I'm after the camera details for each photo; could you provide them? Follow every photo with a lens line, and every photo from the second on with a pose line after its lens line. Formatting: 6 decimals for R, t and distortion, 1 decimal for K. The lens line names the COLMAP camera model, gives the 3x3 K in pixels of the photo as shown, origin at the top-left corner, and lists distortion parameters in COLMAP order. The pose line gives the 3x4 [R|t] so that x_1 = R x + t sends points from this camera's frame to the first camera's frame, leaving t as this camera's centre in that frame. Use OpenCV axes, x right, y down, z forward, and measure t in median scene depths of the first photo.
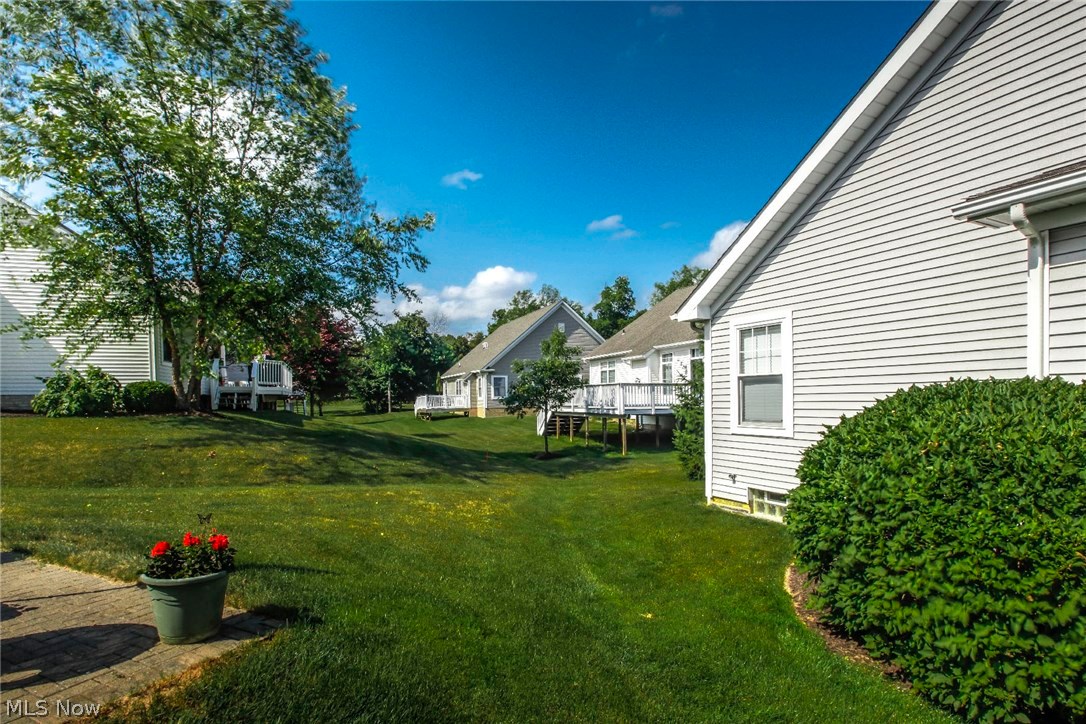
lens RADIAL K [[567.6, 0, 548.5], [0, 567.6, 400.7], [0, 0, 1]] dist [-0.001821, -0.000170]
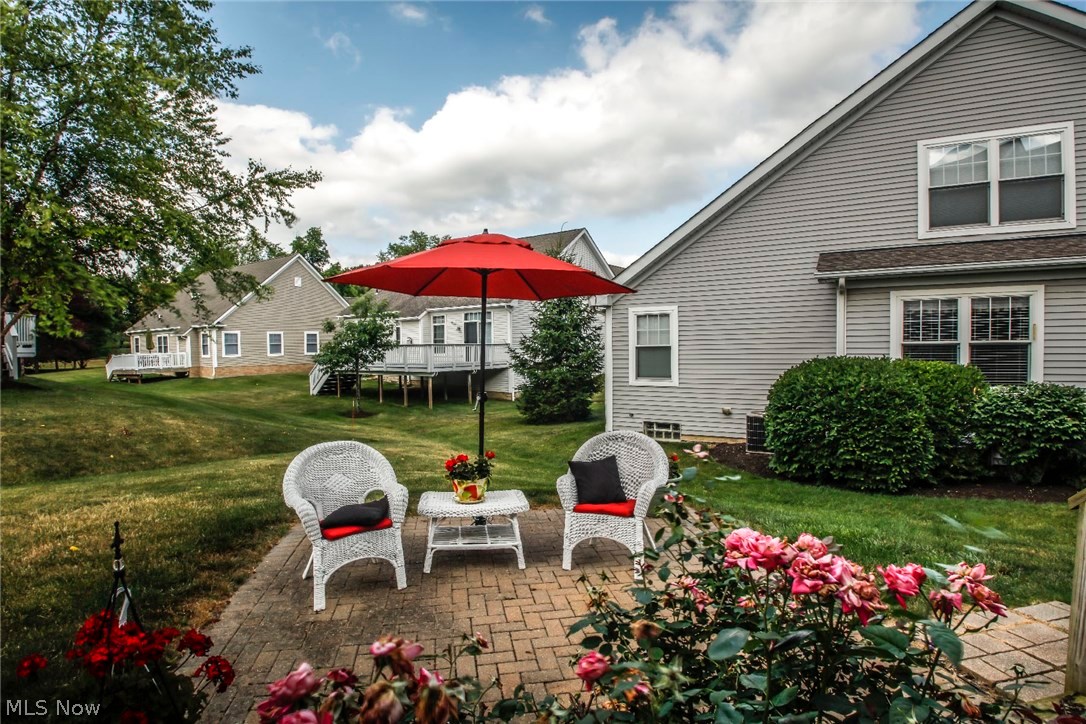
lens RADIAL K [[561.8, 0, 543.0], [0, 561.8, 362.0], [0, 0, 1]] dist [-0.001128, -0.000083]
pose [[0.805527, -0.014951, 0.592371, -0.278140], [0.004951, 0.999817, 0.018501, -0.012128], [-0.592539, -0.011970, 0.805453, -0.010792]]
